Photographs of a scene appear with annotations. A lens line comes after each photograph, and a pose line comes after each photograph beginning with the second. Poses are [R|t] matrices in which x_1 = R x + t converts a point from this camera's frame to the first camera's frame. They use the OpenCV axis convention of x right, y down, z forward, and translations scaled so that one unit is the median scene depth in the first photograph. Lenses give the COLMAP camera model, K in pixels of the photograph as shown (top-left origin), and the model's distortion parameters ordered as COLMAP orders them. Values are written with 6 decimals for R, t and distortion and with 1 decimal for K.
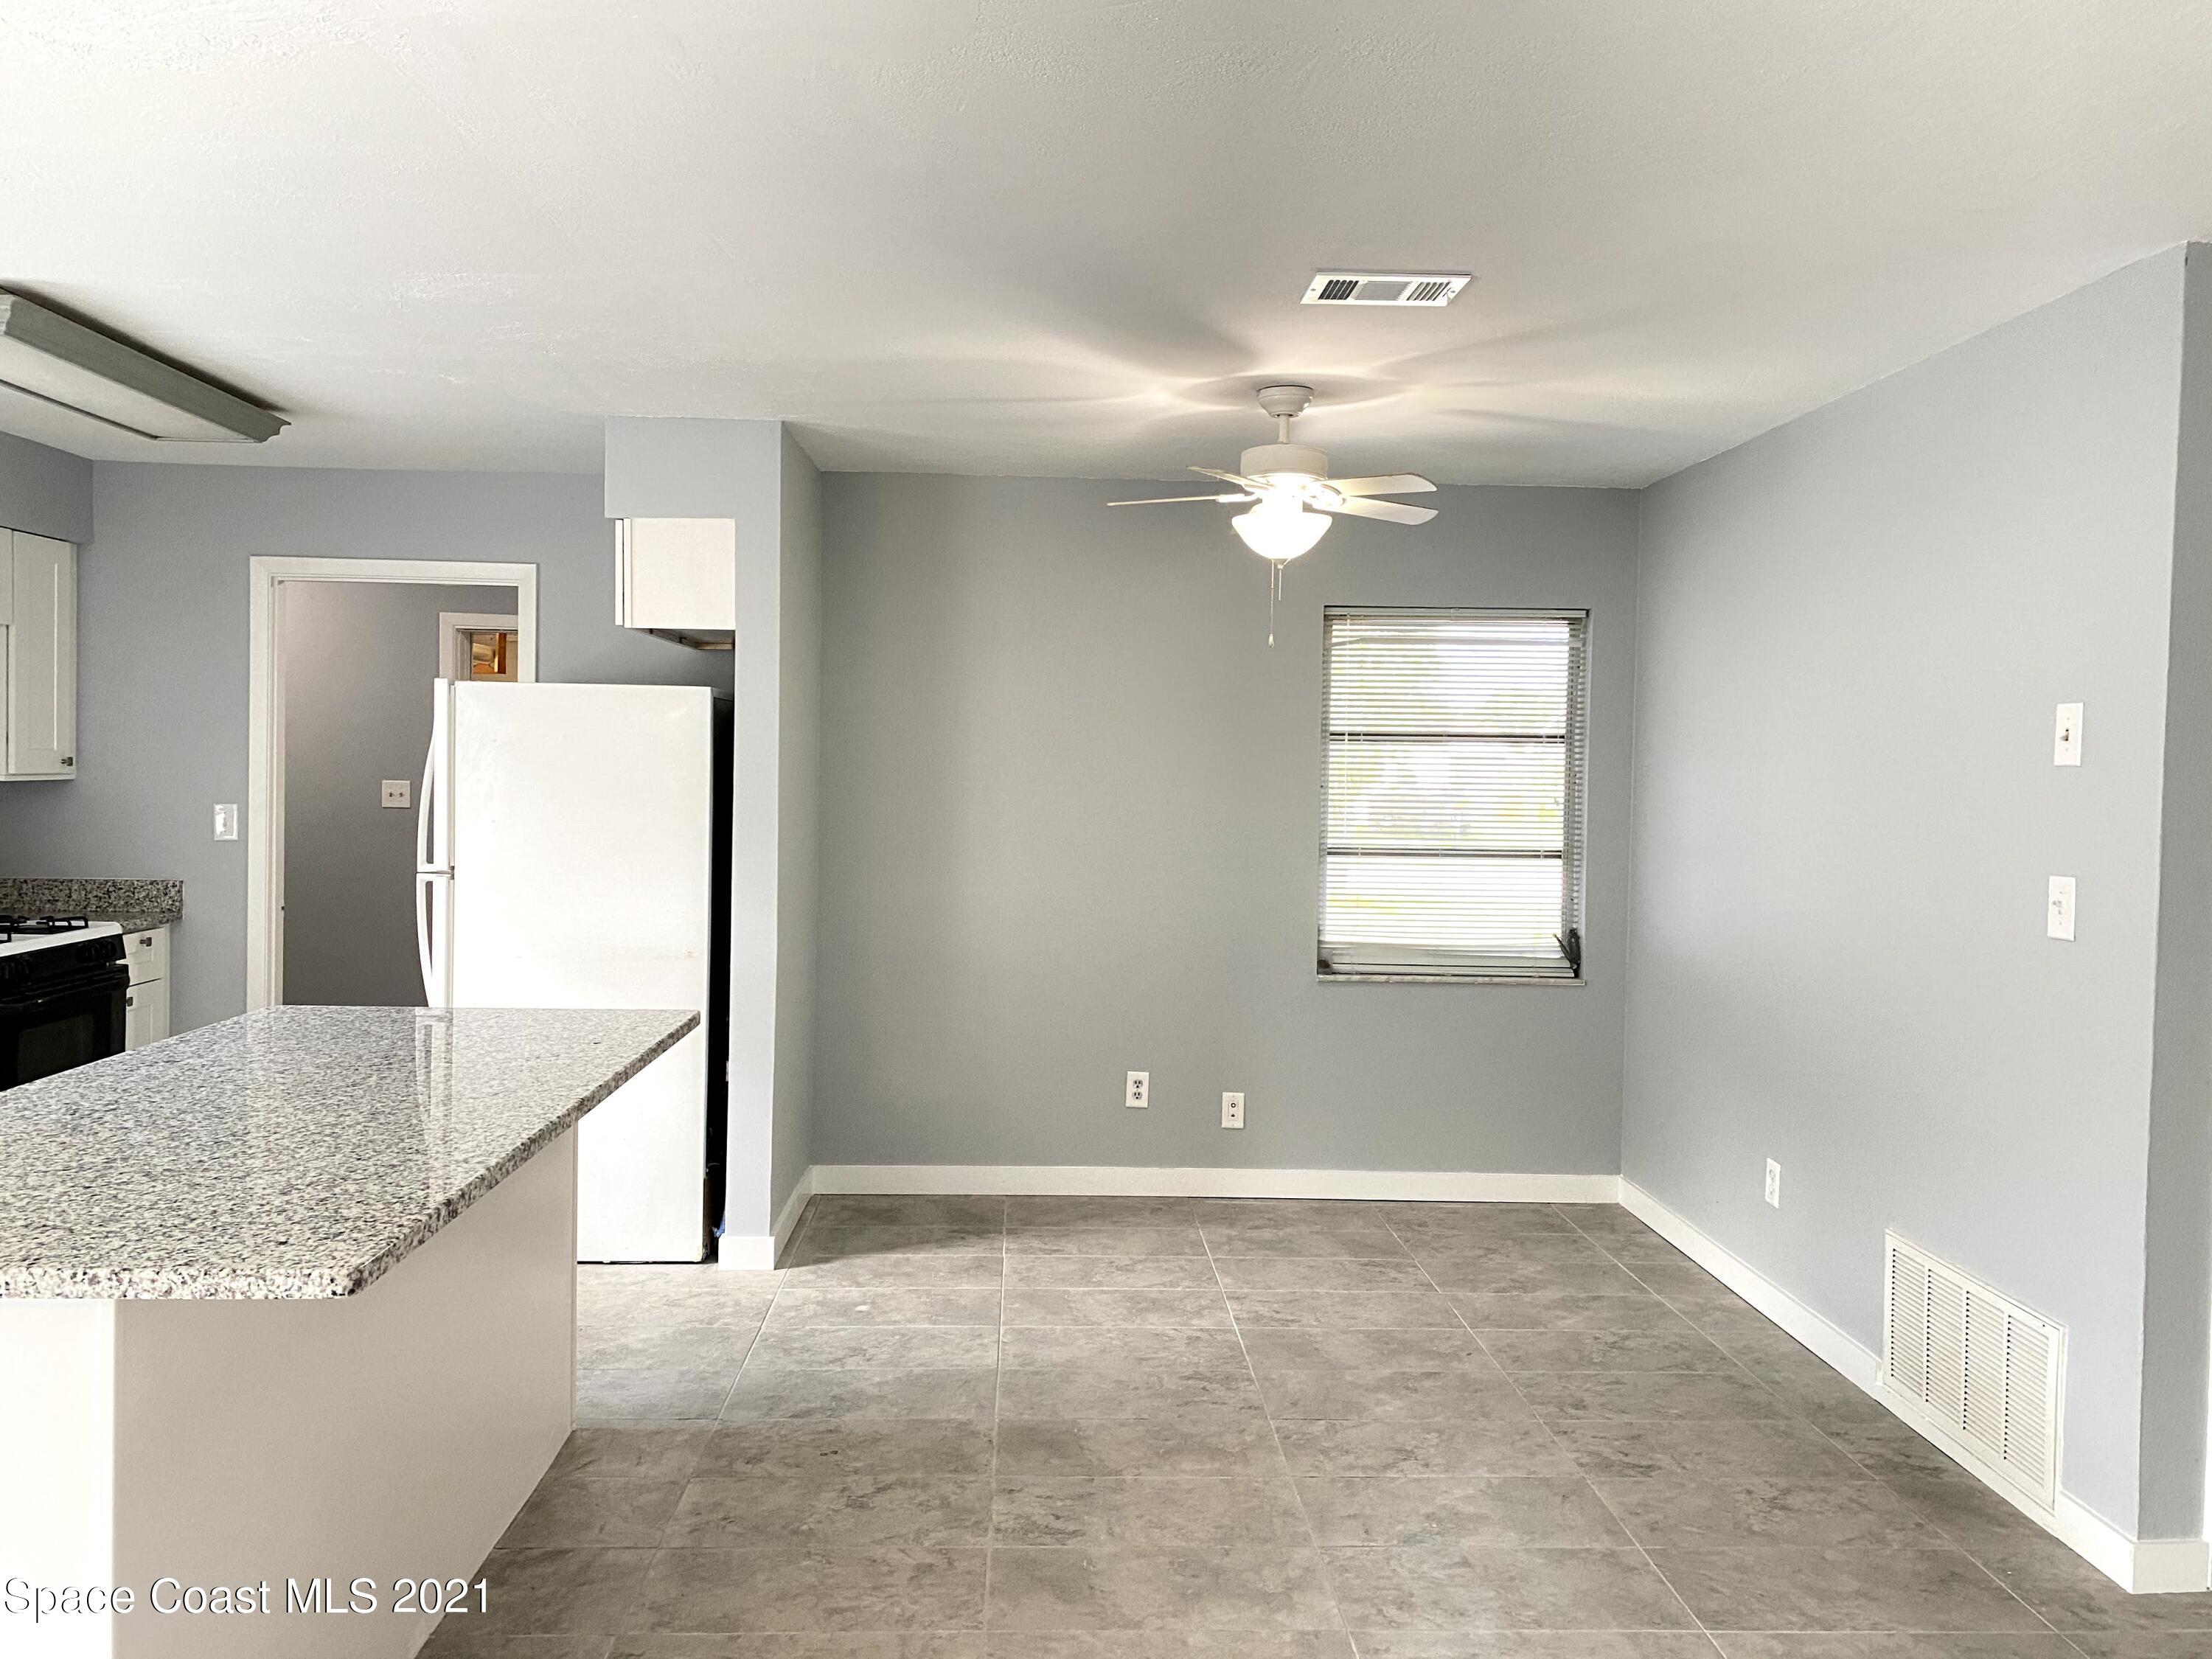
lens RADIAL K [[1683.2, 0, 1106.7], [0, 1683.2, 801.0], [0, 0, 1]] dist [0.052899, -0.055373]
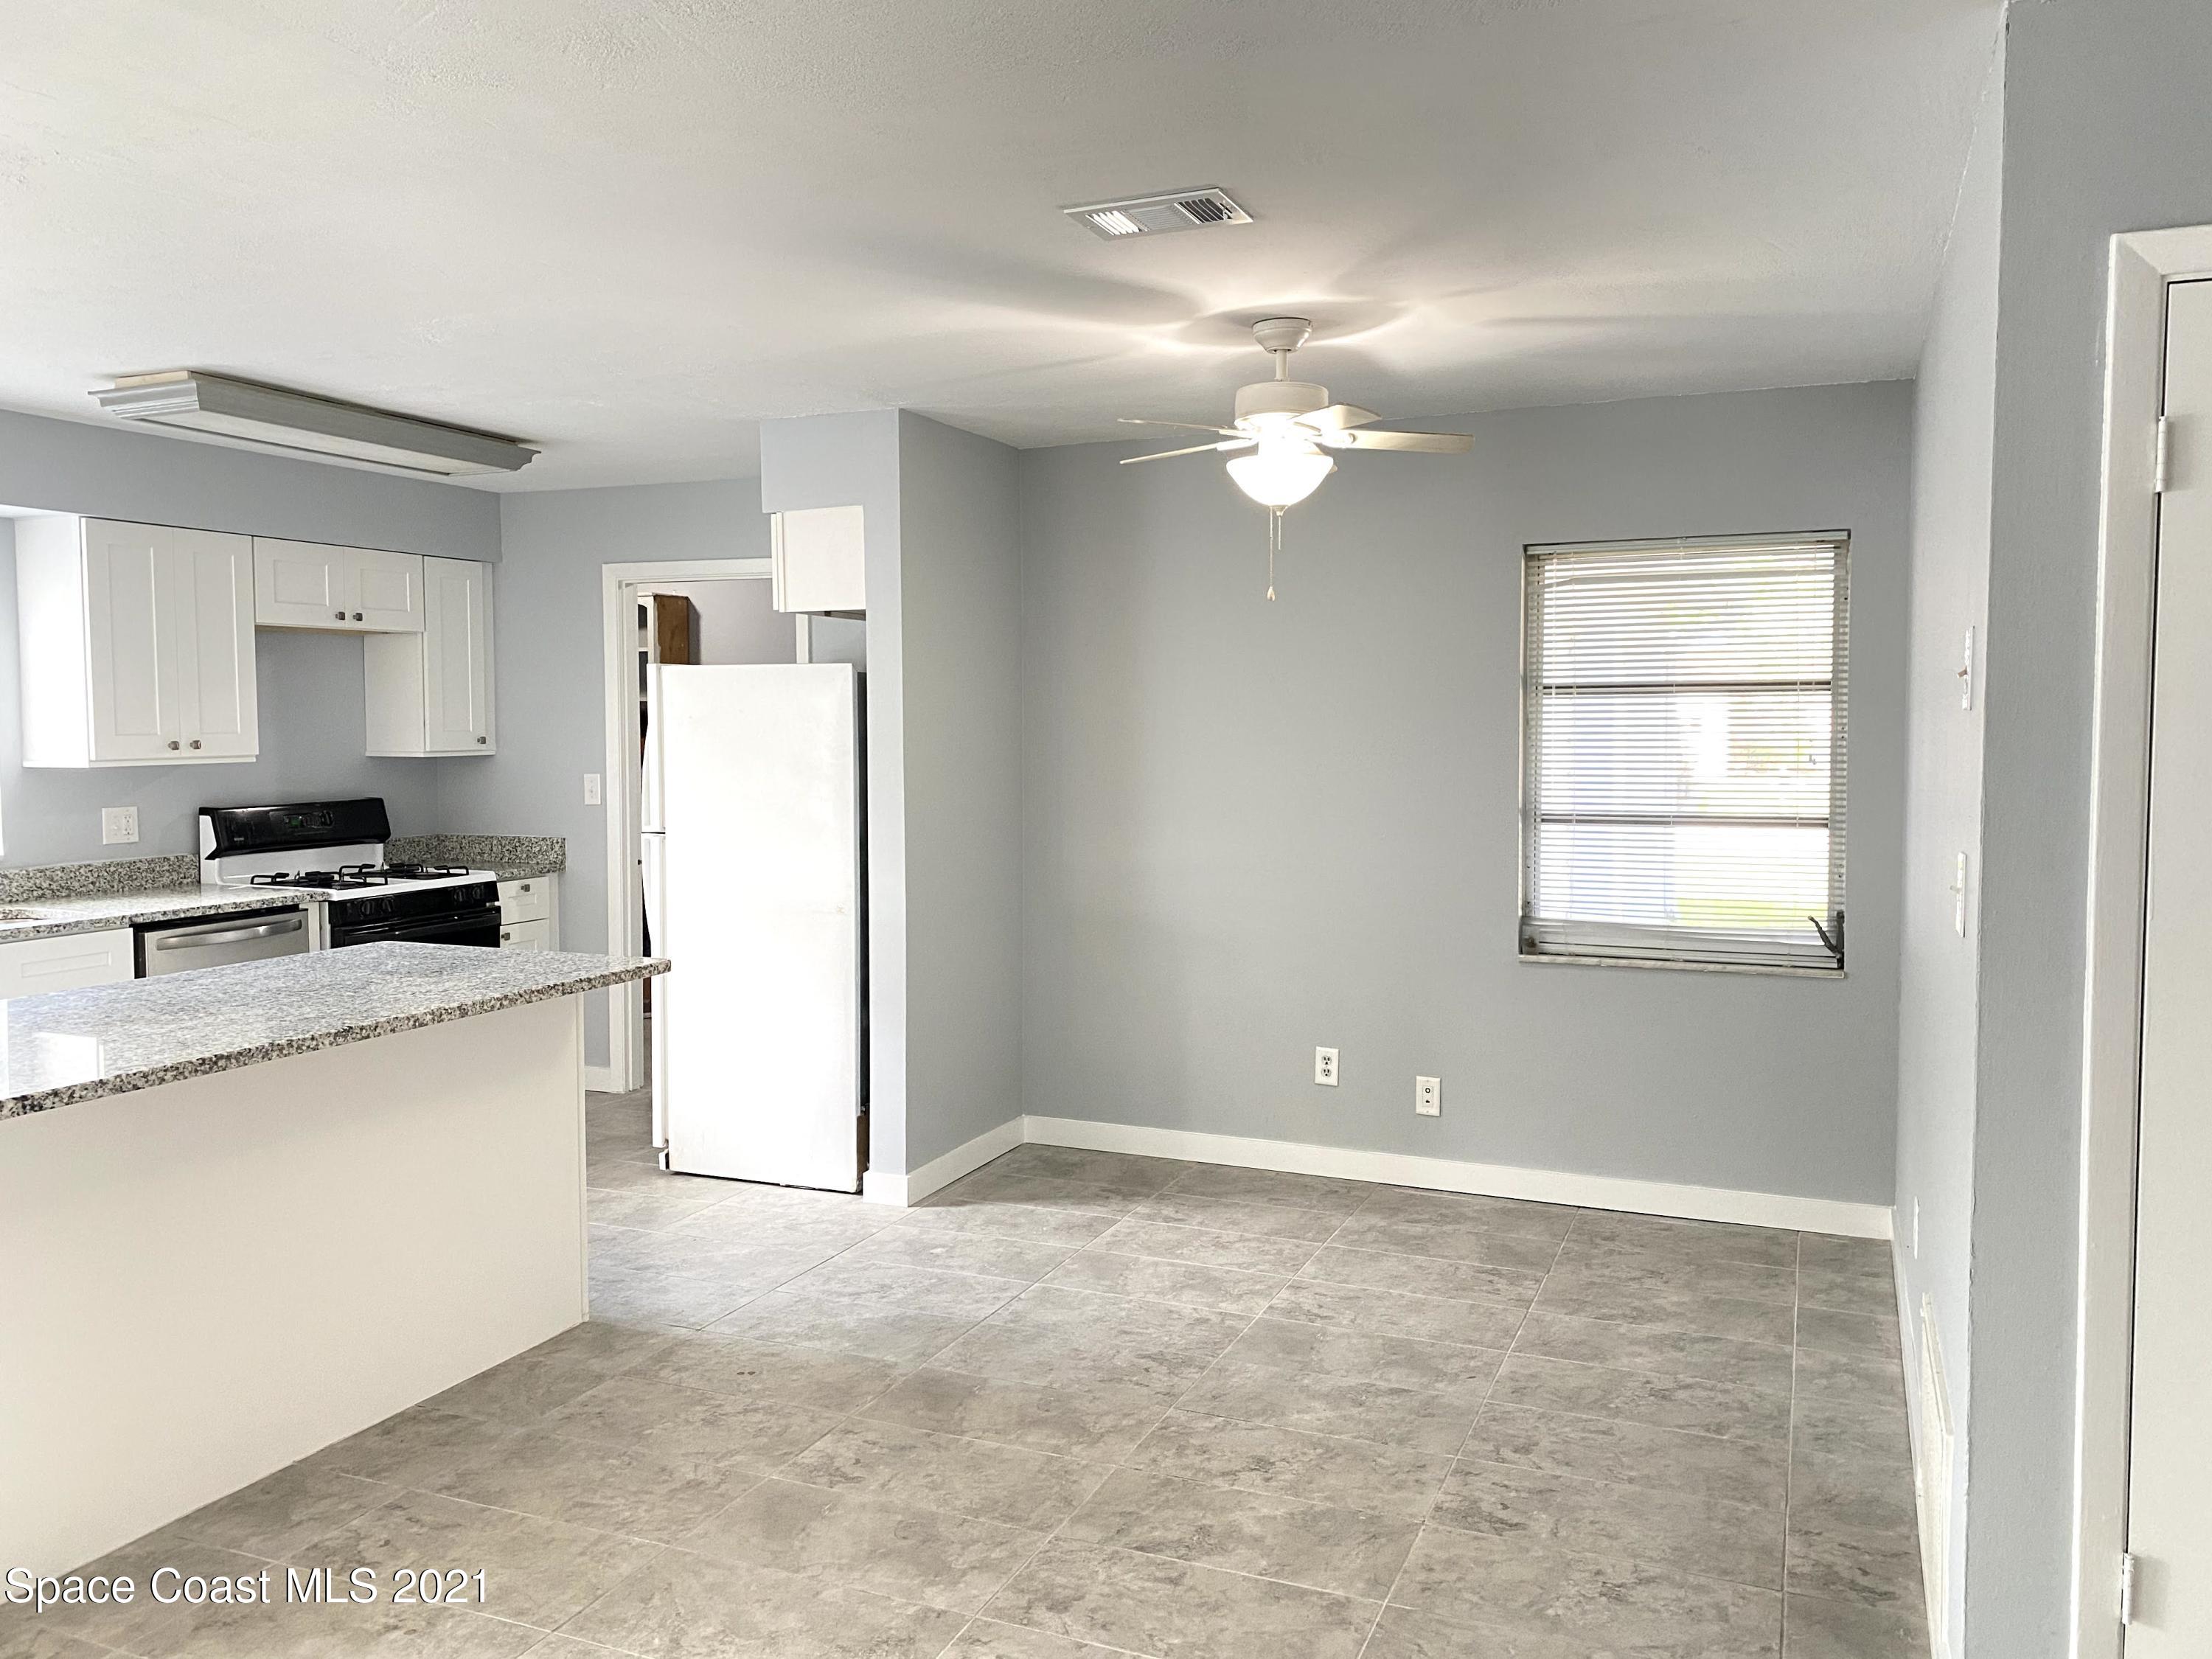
lens RADIAL K [[1683.2, 0, 1106.7], [0, 1683.2, 801.0], [0, 0, 1]] dist [0.052899, -0.055373]
pose [[0.902047, -0.000101, -0.431638, 0.373208], [0.008795, 0.999797, 0.018145, 0.002523], [0.431548, -0.020164, 0.901864, 0.098064]]
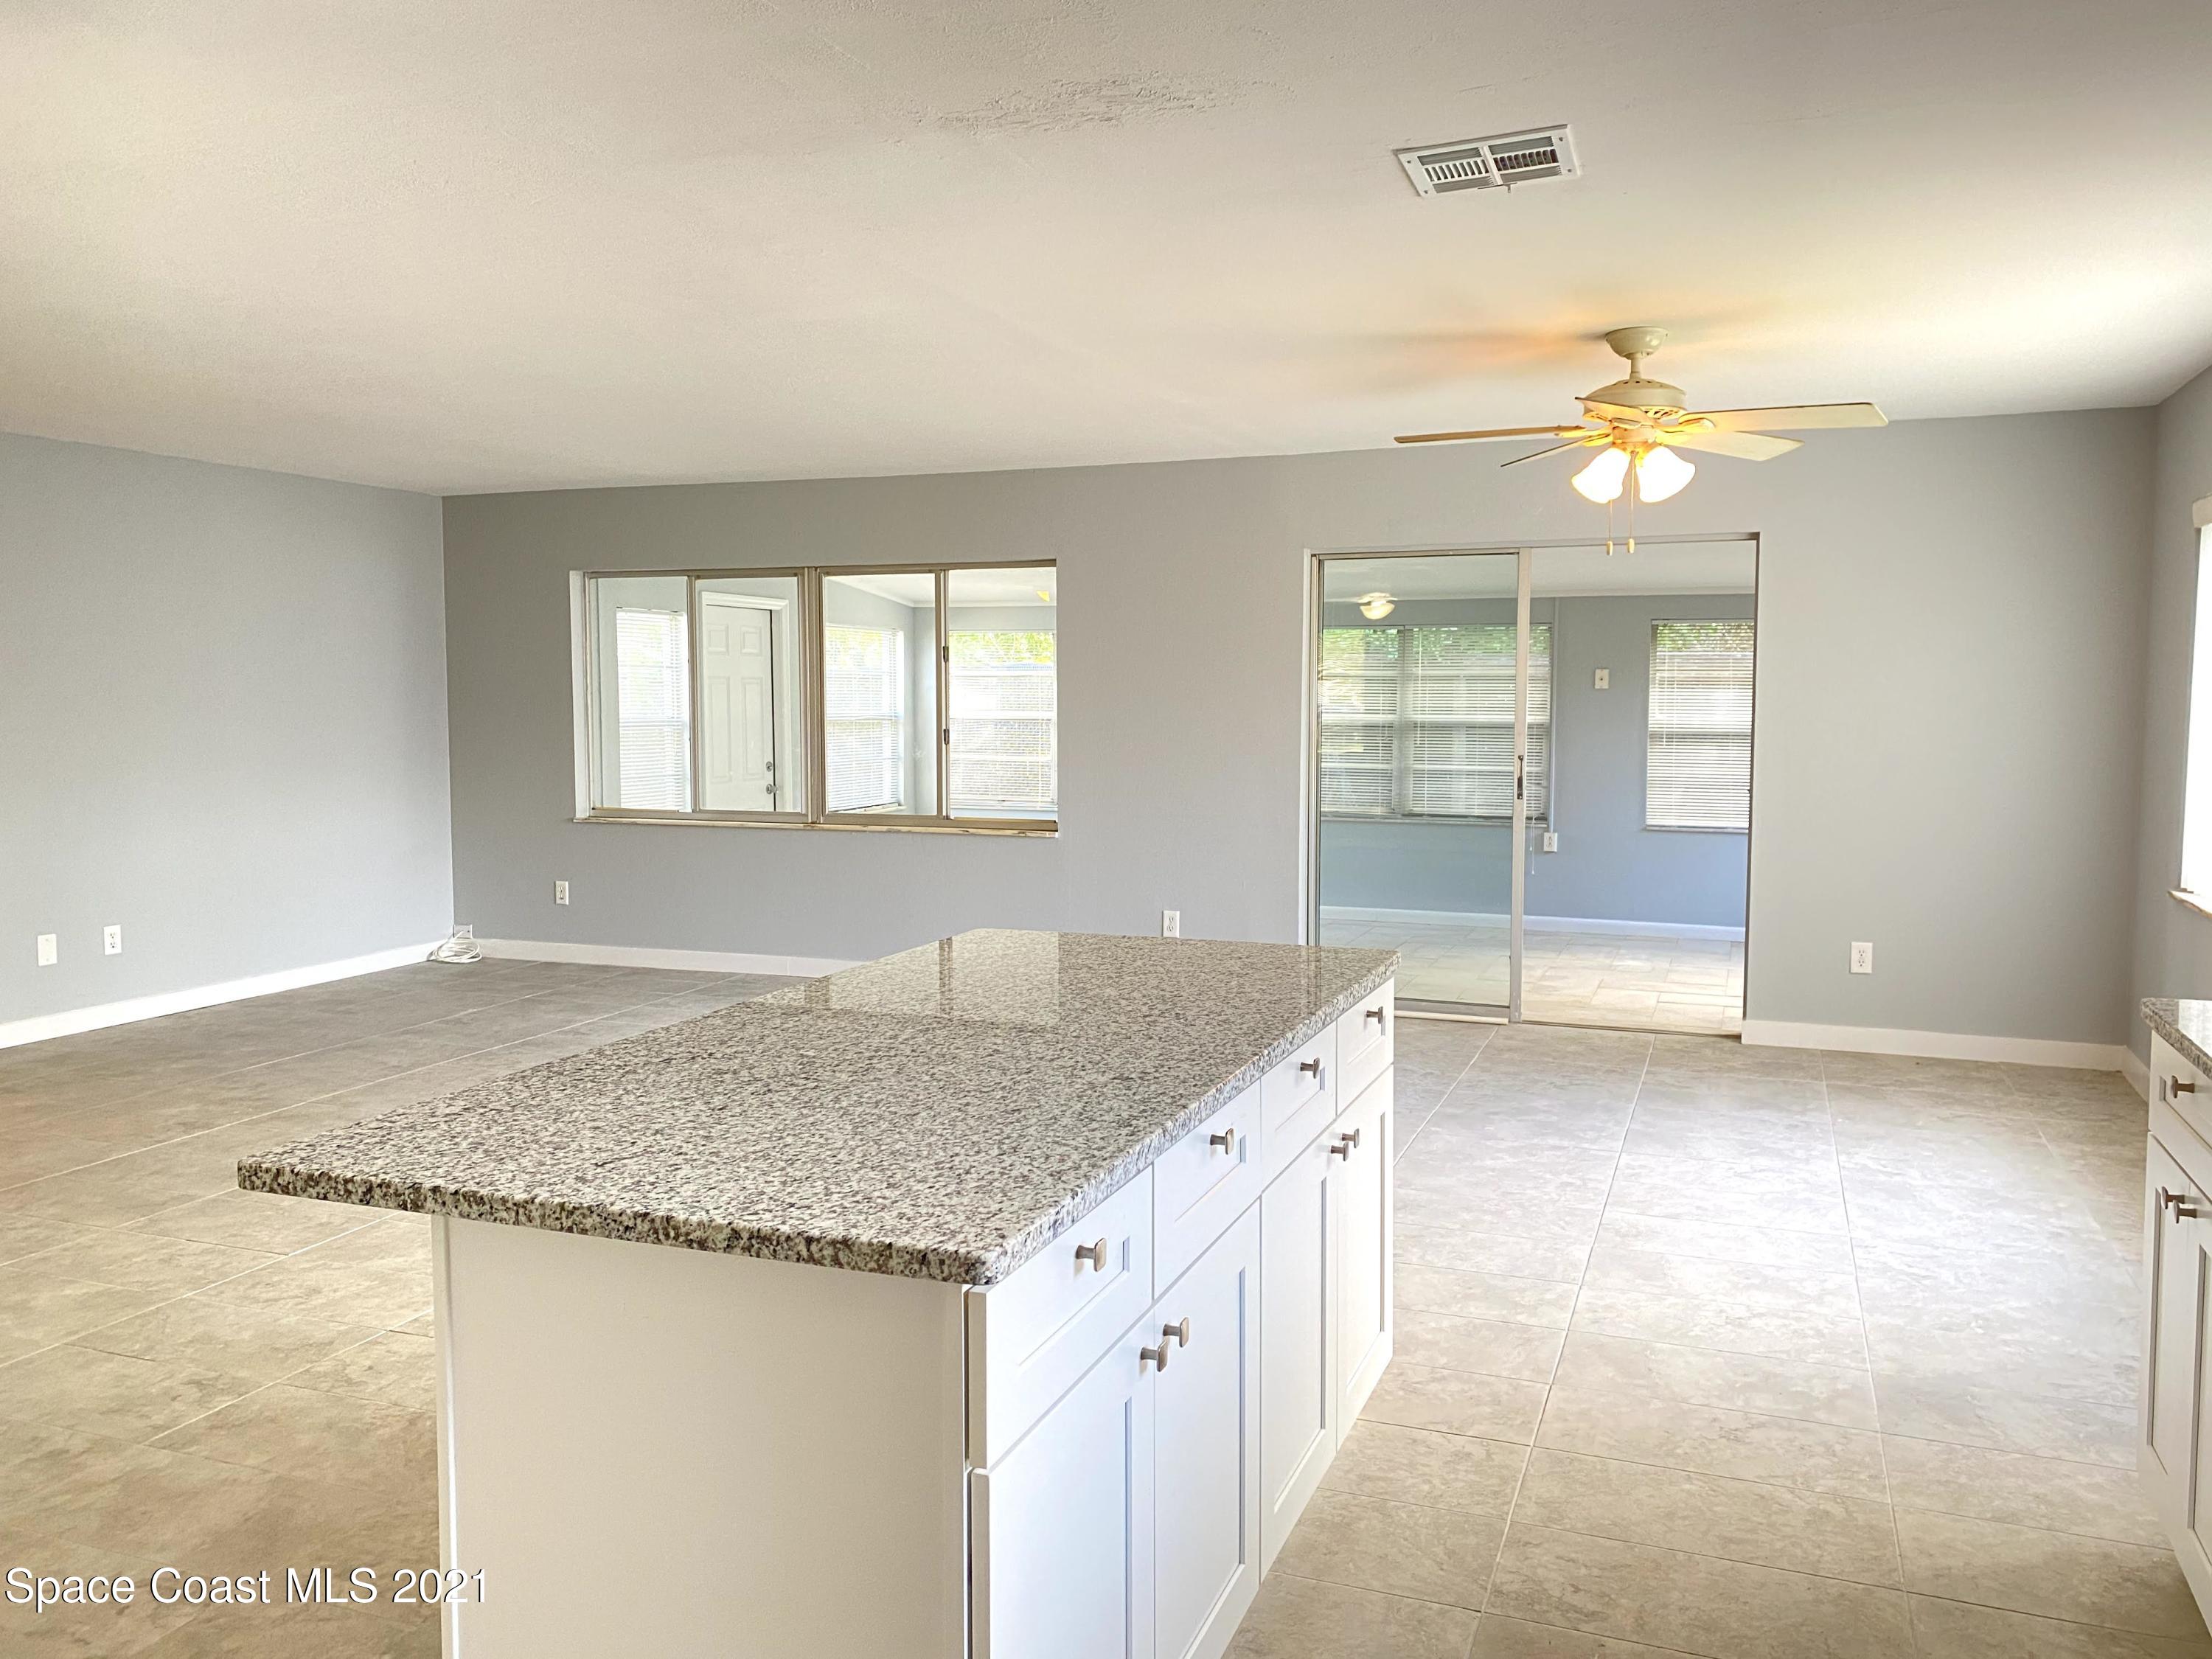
lens RADIAL K [[1683.2, 0, 1106.7], [0, 1683.2, 801.0], [0, 0, 1]] dist [0.052899, -0.055373]
pose [[-0.915909, -0.040439, 0.399344, -0.507069], [-0.001854, 0.995328, 0.096537, -0.020654], [-0.401382, 0.087679, -0.911705, 1.018808]]
